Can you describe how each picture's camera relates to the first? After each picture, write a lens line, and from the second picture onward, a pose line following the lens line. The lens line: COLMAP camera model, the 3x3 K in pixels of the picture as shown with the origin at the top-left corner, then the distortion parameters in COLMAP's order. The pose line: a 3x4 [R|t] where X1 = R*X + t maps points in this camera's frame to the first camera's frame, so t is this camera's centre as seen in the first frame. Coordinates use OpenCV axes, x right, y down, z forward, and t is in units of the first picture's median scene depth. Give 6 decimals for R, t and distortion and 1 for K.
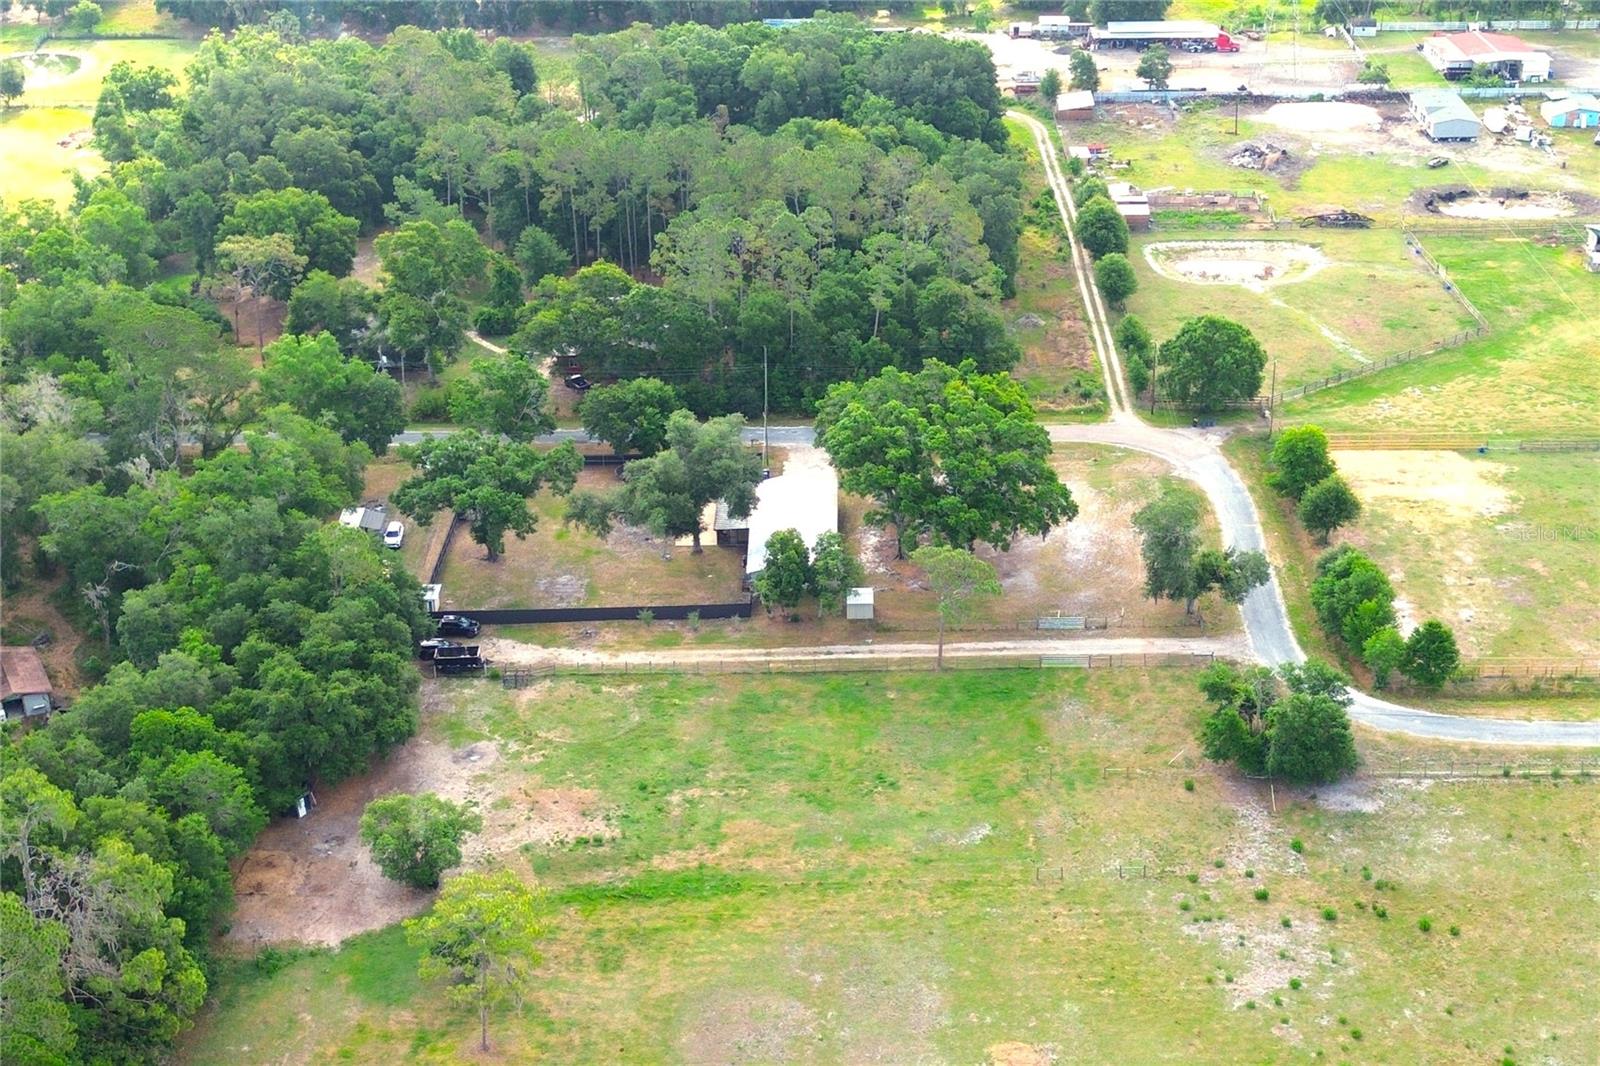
lens RADIAL K [[2152.5, 0, 886.5], [0, 2152.5, 526.6], [0, 0, 1]] dist [0.179892, -0.537722]
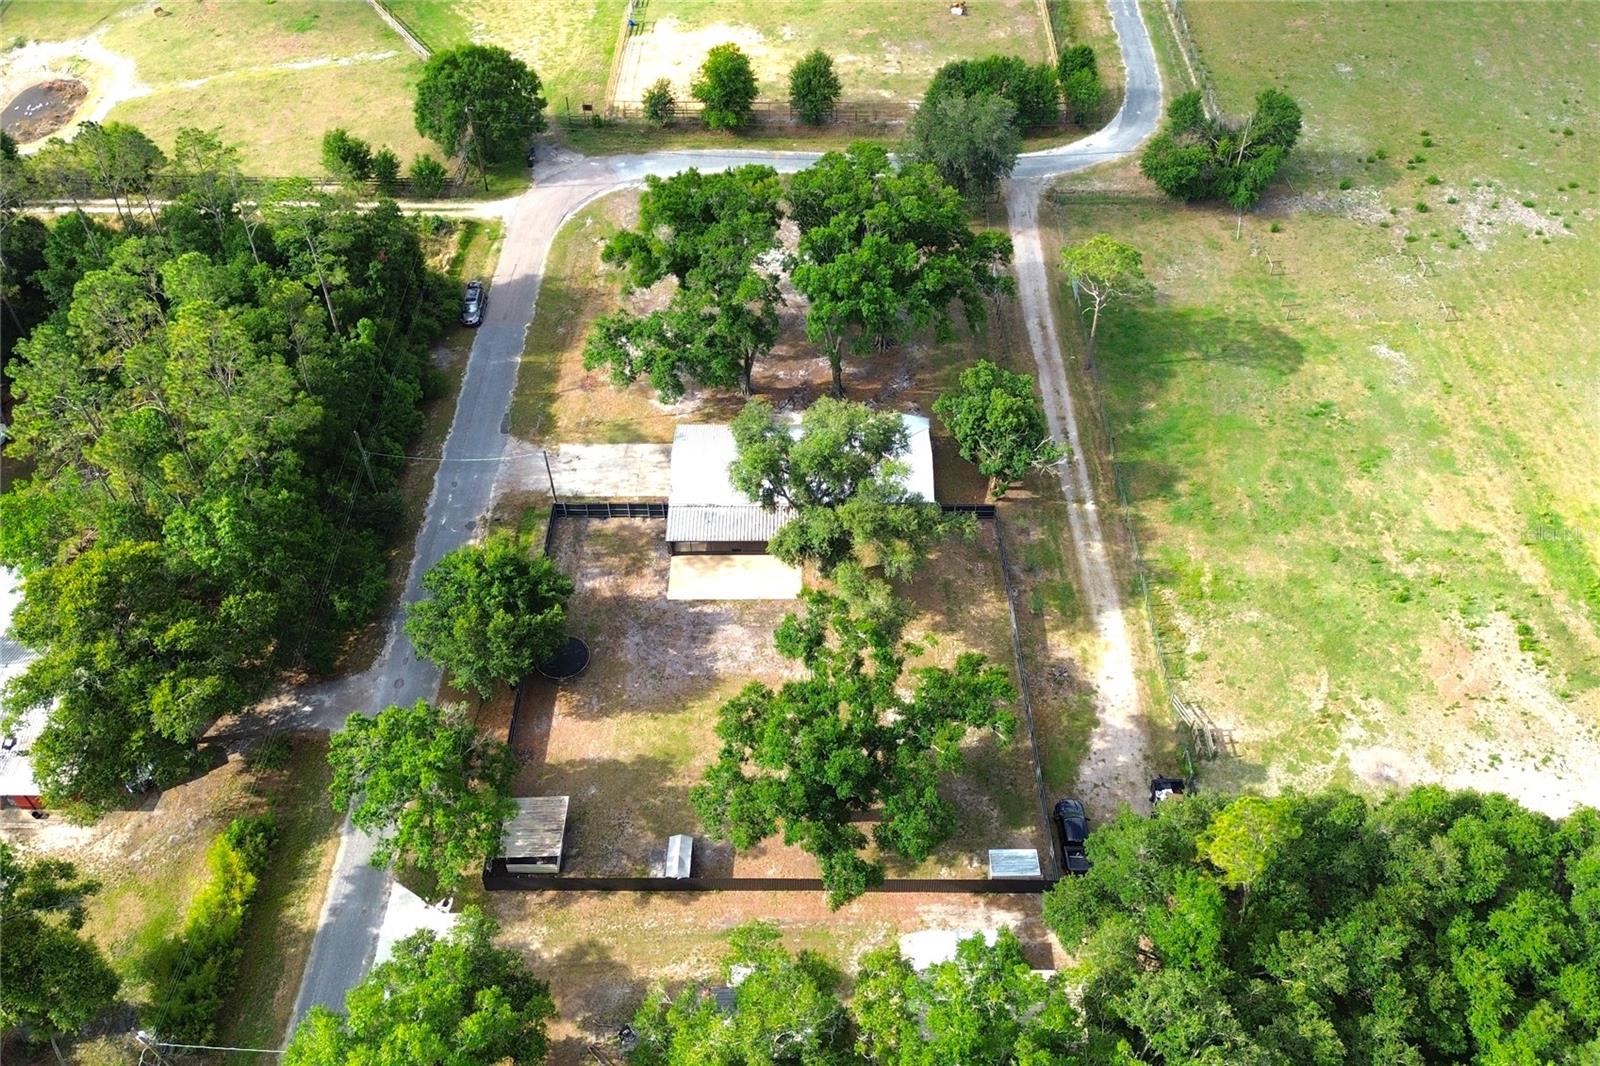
lens RADIAL K [[1346.5, 0, 825.6], [0, 1346.5, 533.5], [0, 0, 1]] dist [0.074755, -0.077854]
pose [[0.011972, -0.725514, 0.688104, -0.405701], [0.452557, 0.617571, 0.643272, -0.299588], [-0.891655, 0.303705, 0.335730, 0.879027]]
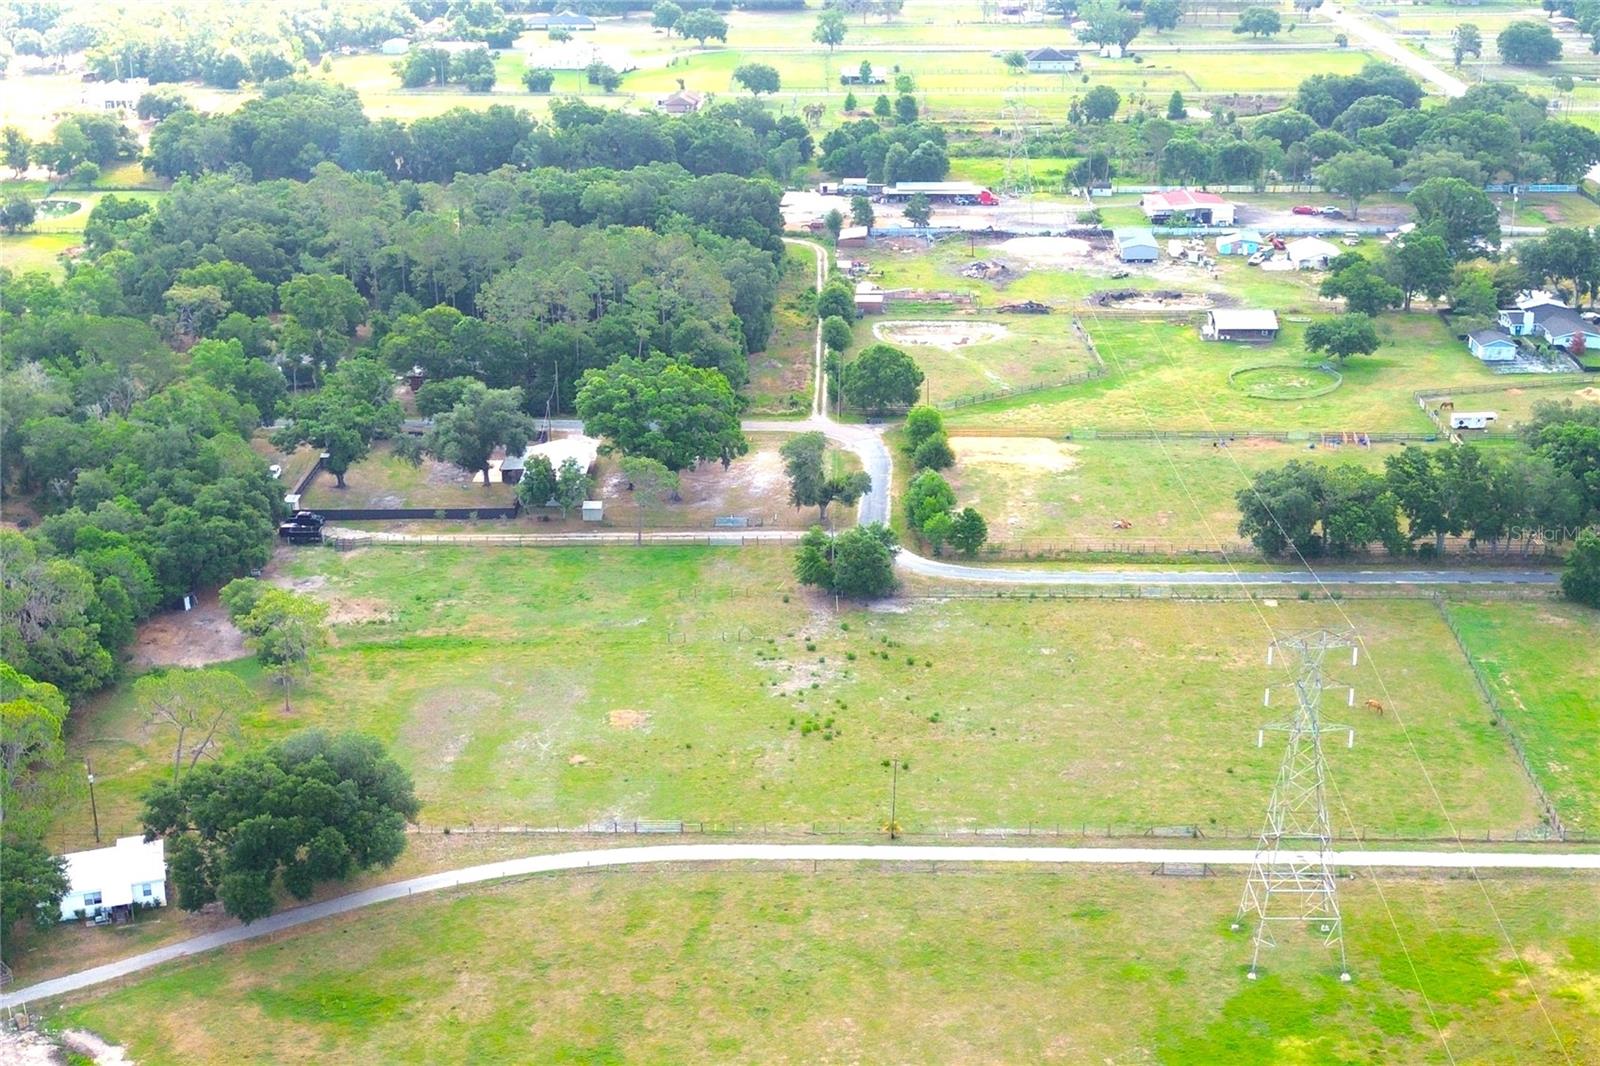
lens RADIAL K [[2148.5, 0, 830.0], [0, 2148.5, 536.1], [0, 0, 1]] dist [0.212935, -0.764650]
pose [[0.999687, 0.010433, -0.022735, 0.175545], [-0.012924, 0.993590, -0.112306, 0.208857], [0.021418, 0.112564, 0.993414, -0.408856]]
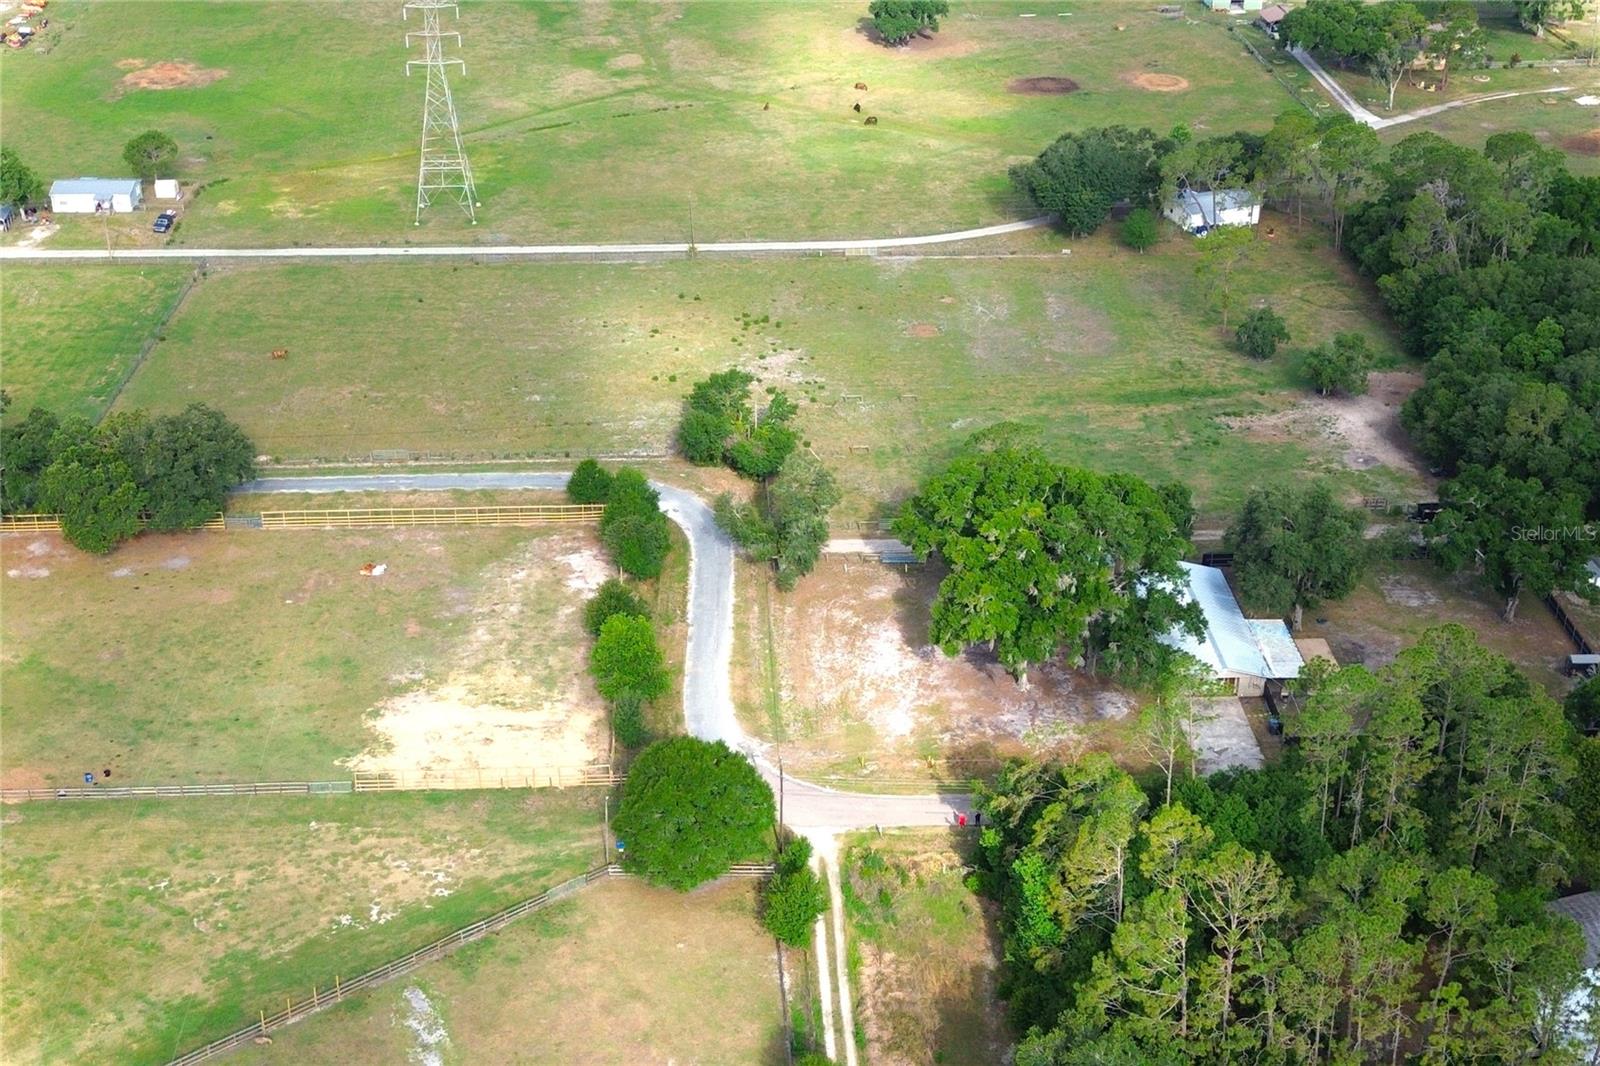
lens RADIAL K [[2147.5, 0, 800.0], [0, 2147.5, 533.0], [0, 0, 1]] dist [0.174452, -0.521000]
pose [[-0.999278, 0.019792, -0.032430, 0.162782], [-0.015276, 0.572259, 0.819931, -0.810884], [0.034786, 0.819834, -0.571544, 1.557580]]
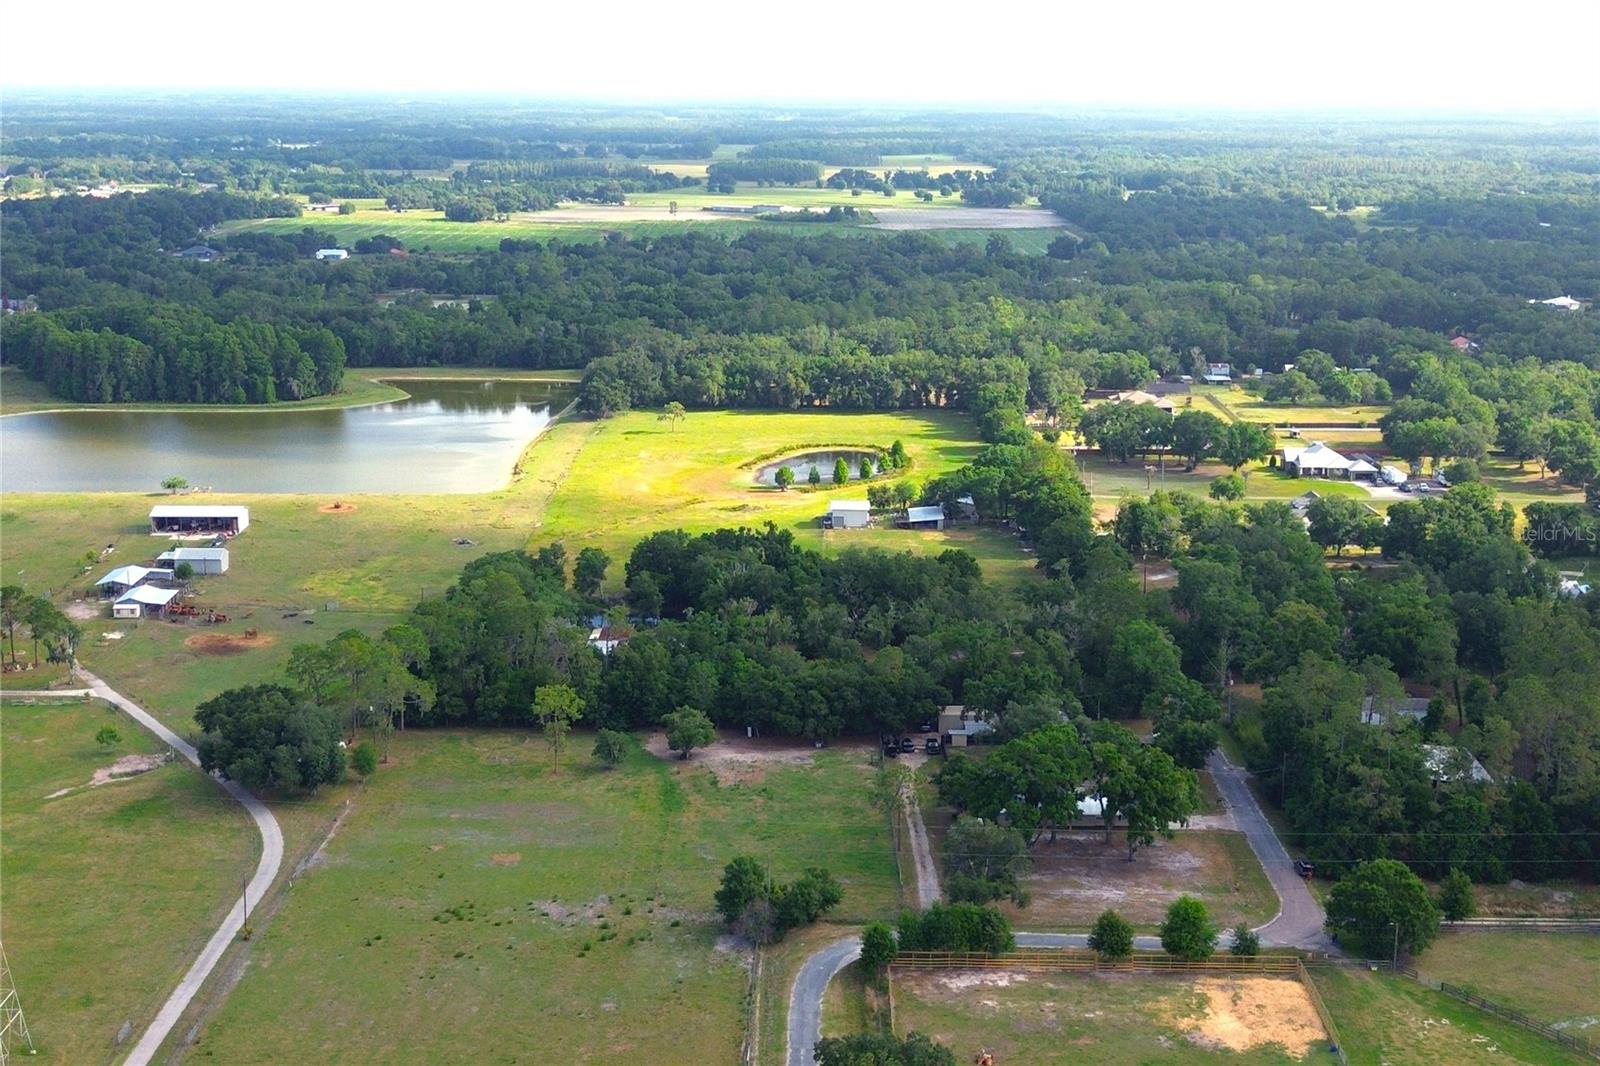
lens RADIAL K [[2147.5, 0, 800.0], [0, 2147.5, 533.0], [0, 0, 1]] dist [0.174452, -0.521000]
pose [[-0.020542, 0.205856, -0.978367, 1.362567], [-0.460996, 0.866388, 0.191974, -0.359538], [0.887165, 0.454966, 0.077102, 0.687394]]
